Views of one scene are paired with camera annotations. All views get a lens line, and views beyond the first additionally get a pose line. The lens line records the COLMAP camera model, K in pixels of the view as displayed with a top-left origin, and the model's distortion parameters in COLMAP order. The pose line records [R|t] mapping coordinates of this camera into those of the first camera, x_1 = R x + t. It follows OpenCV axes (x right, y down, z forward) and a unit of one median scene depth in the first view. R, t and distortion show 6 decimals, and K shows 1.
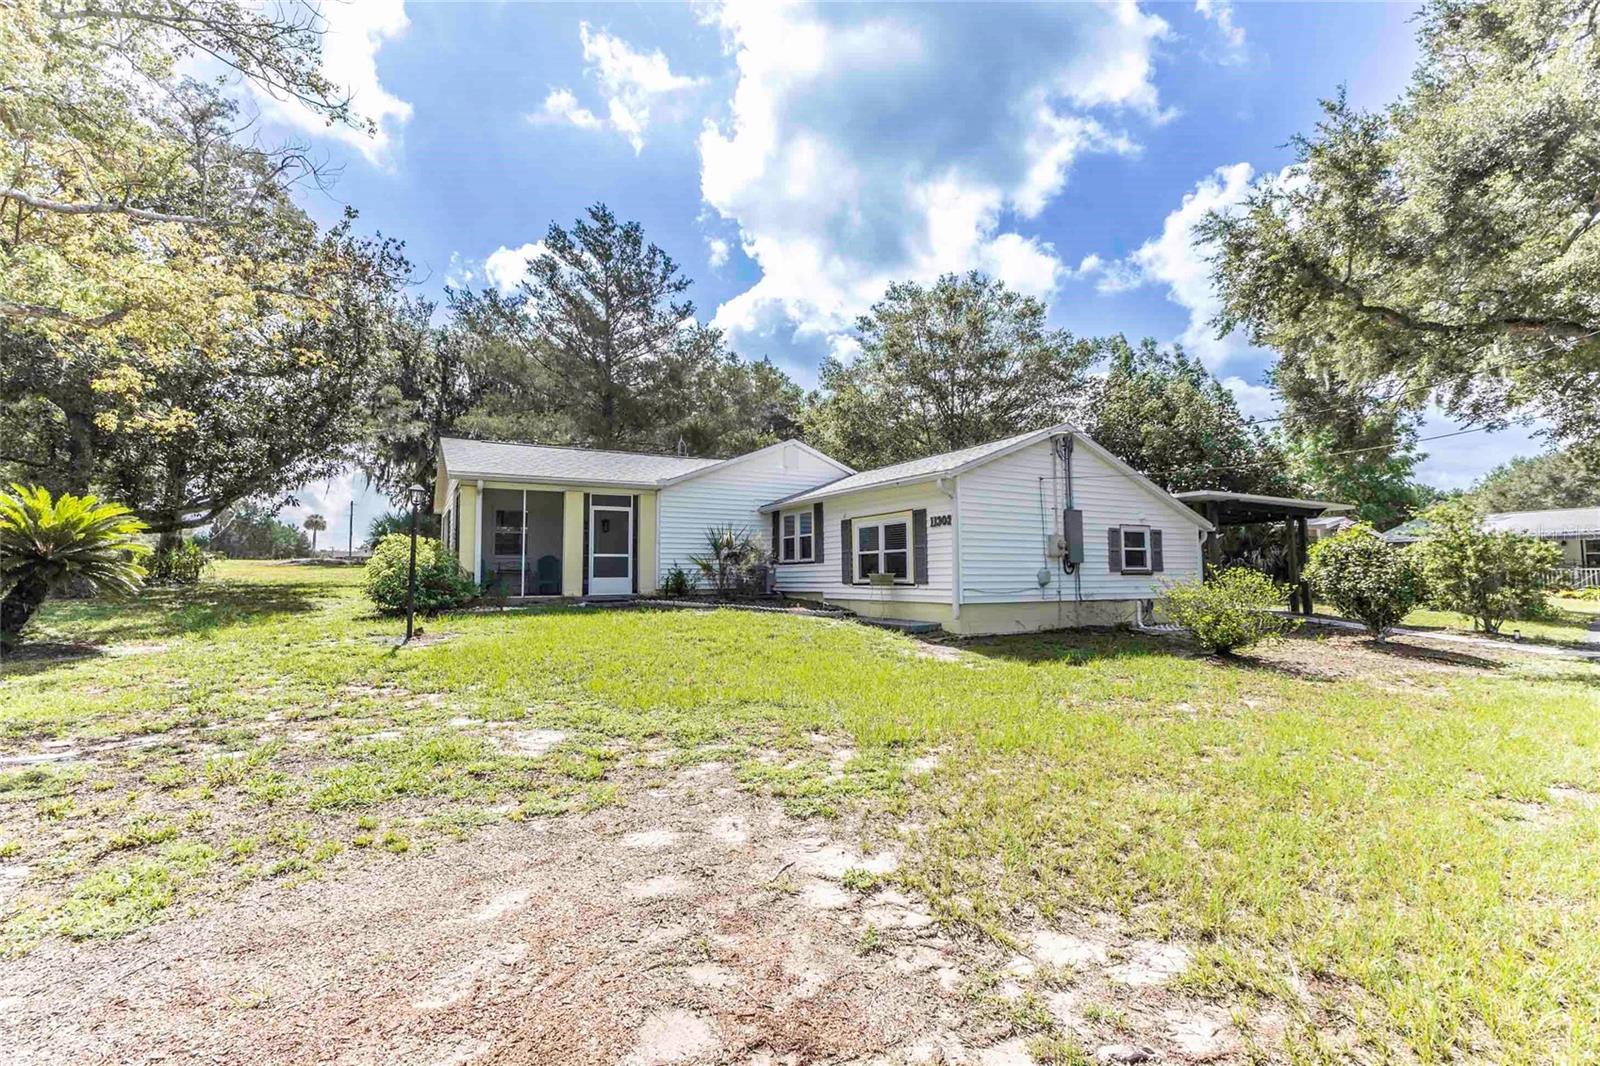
lens RADIAL K [[731.9, 0, 808.0], [0, 731.9, 538.0], [0, 0, 1]] dist [0.041099, 0.000161]
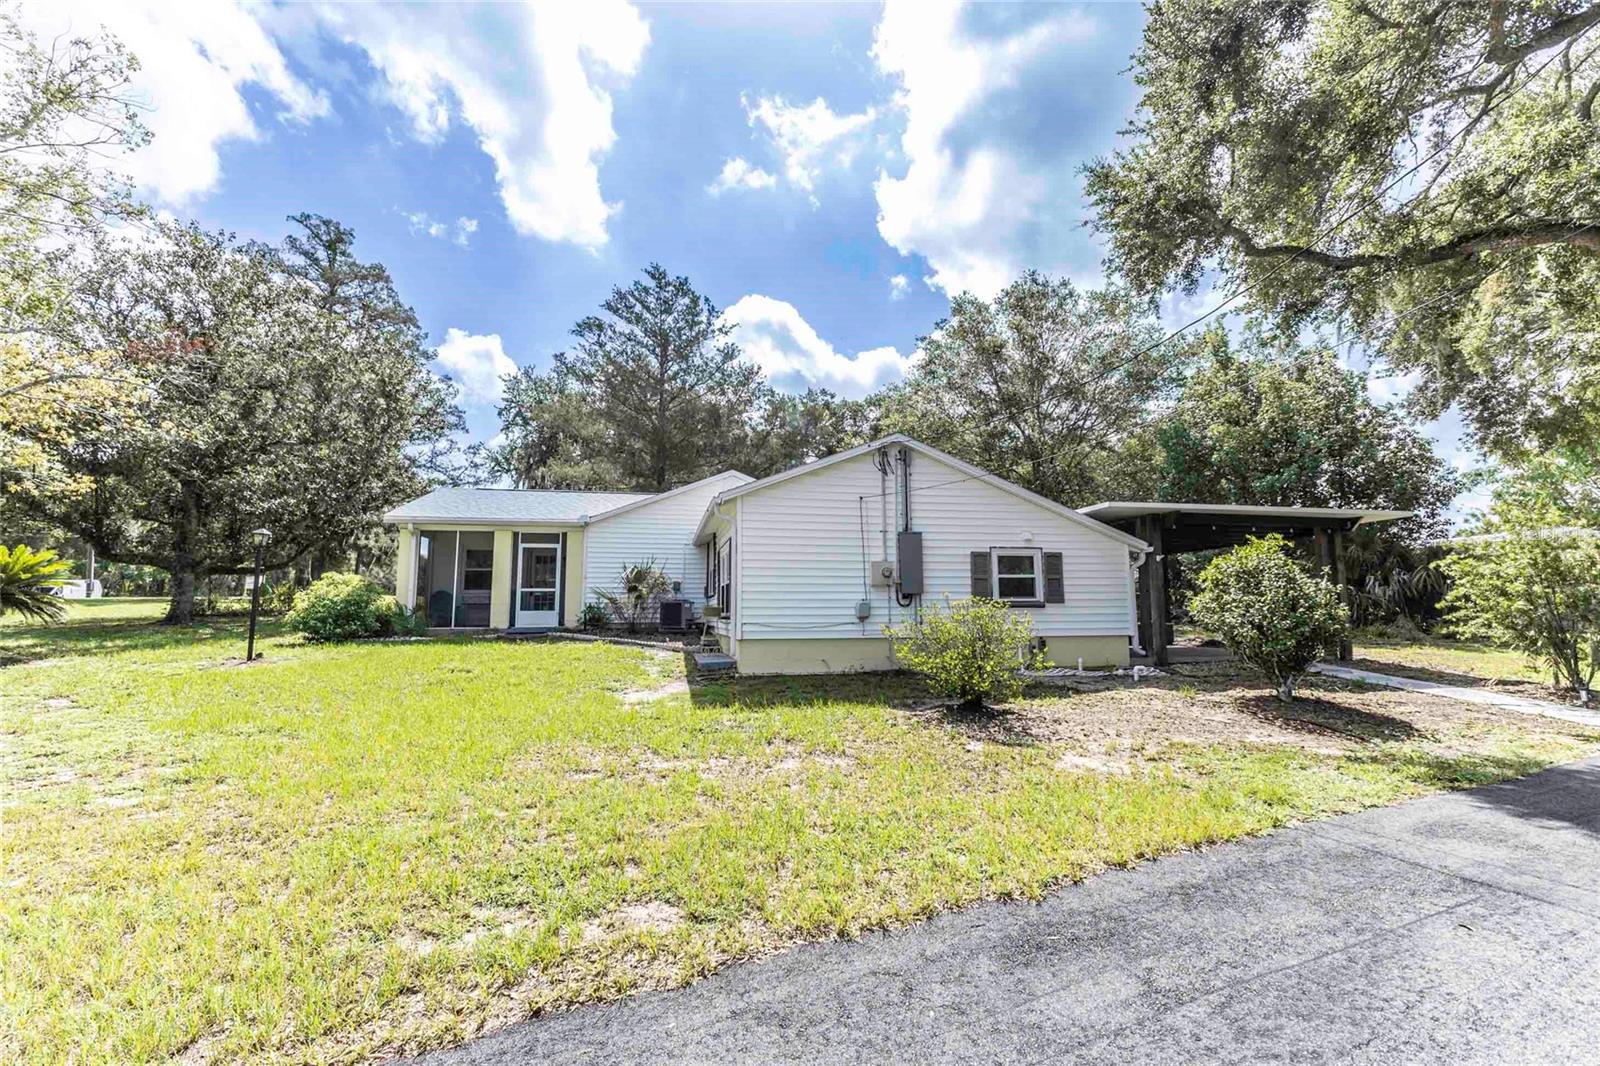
lens RADIAL K [[731.9, 0, 801.3], [0, 731.9, 539.8], [0, 0, 1]] dist [0.041099, 0.000161]
pose [[0.944501, -0.031084, -0.327033, 0.451412], [0.015882, 0.998670, -0.049051, 0.010064], [0.328123, 0.041135, 0.943739, 0.126714]]
